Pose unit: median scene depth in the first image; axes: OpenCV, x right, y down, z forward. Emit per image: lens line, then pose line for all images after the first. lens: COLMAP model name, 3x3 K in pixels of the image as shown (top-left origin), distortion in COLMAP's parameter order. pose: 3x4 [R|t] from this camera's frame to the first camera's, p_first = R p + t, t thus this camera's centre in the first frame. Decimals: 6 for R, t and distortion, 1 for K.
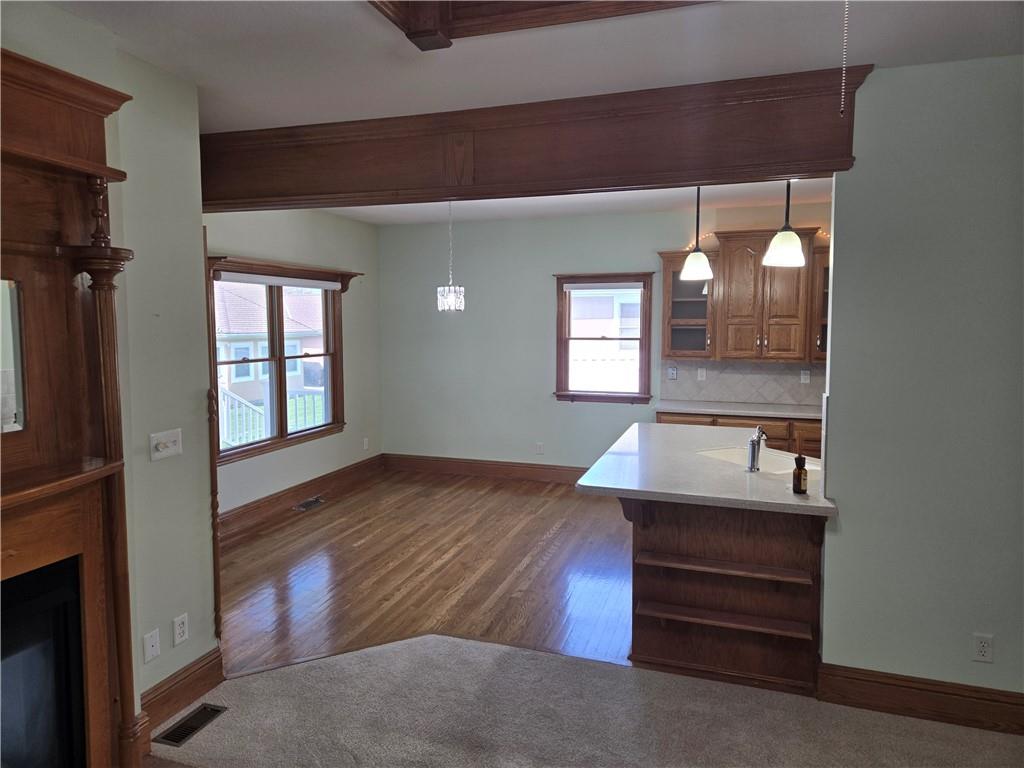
lens RADIAL K [[681.7, 0, 516.2], [0, 681.7, 378.0], [0, 0, 1]] dist [0.074396, -0.061365]
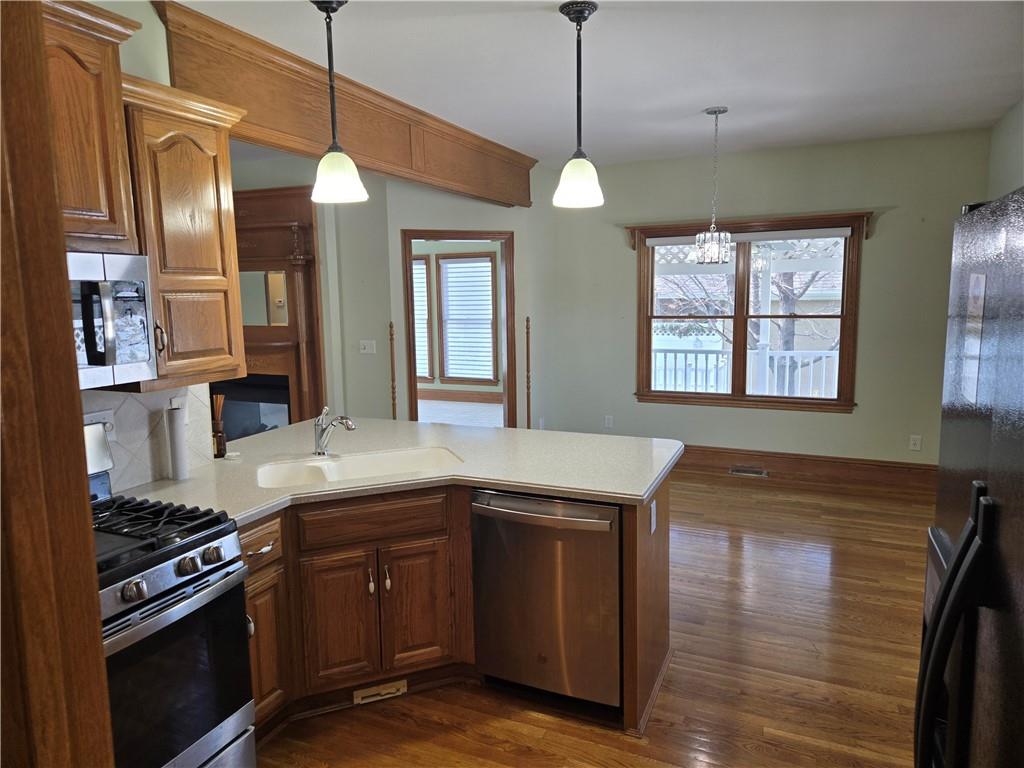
lens RADIAL K [[681.7, 0, 516.2], [0, 681.7, 378.0], [0, 0, 1]] dist [0.074396, -0.061365]
pose [[-0.099268, 0.135270, -0.985824, 0.708213], [-0.069846, 0.987326, 0.142509, -0.063093], [0.992606, 0.083002, -0.088562, 0.814009]]
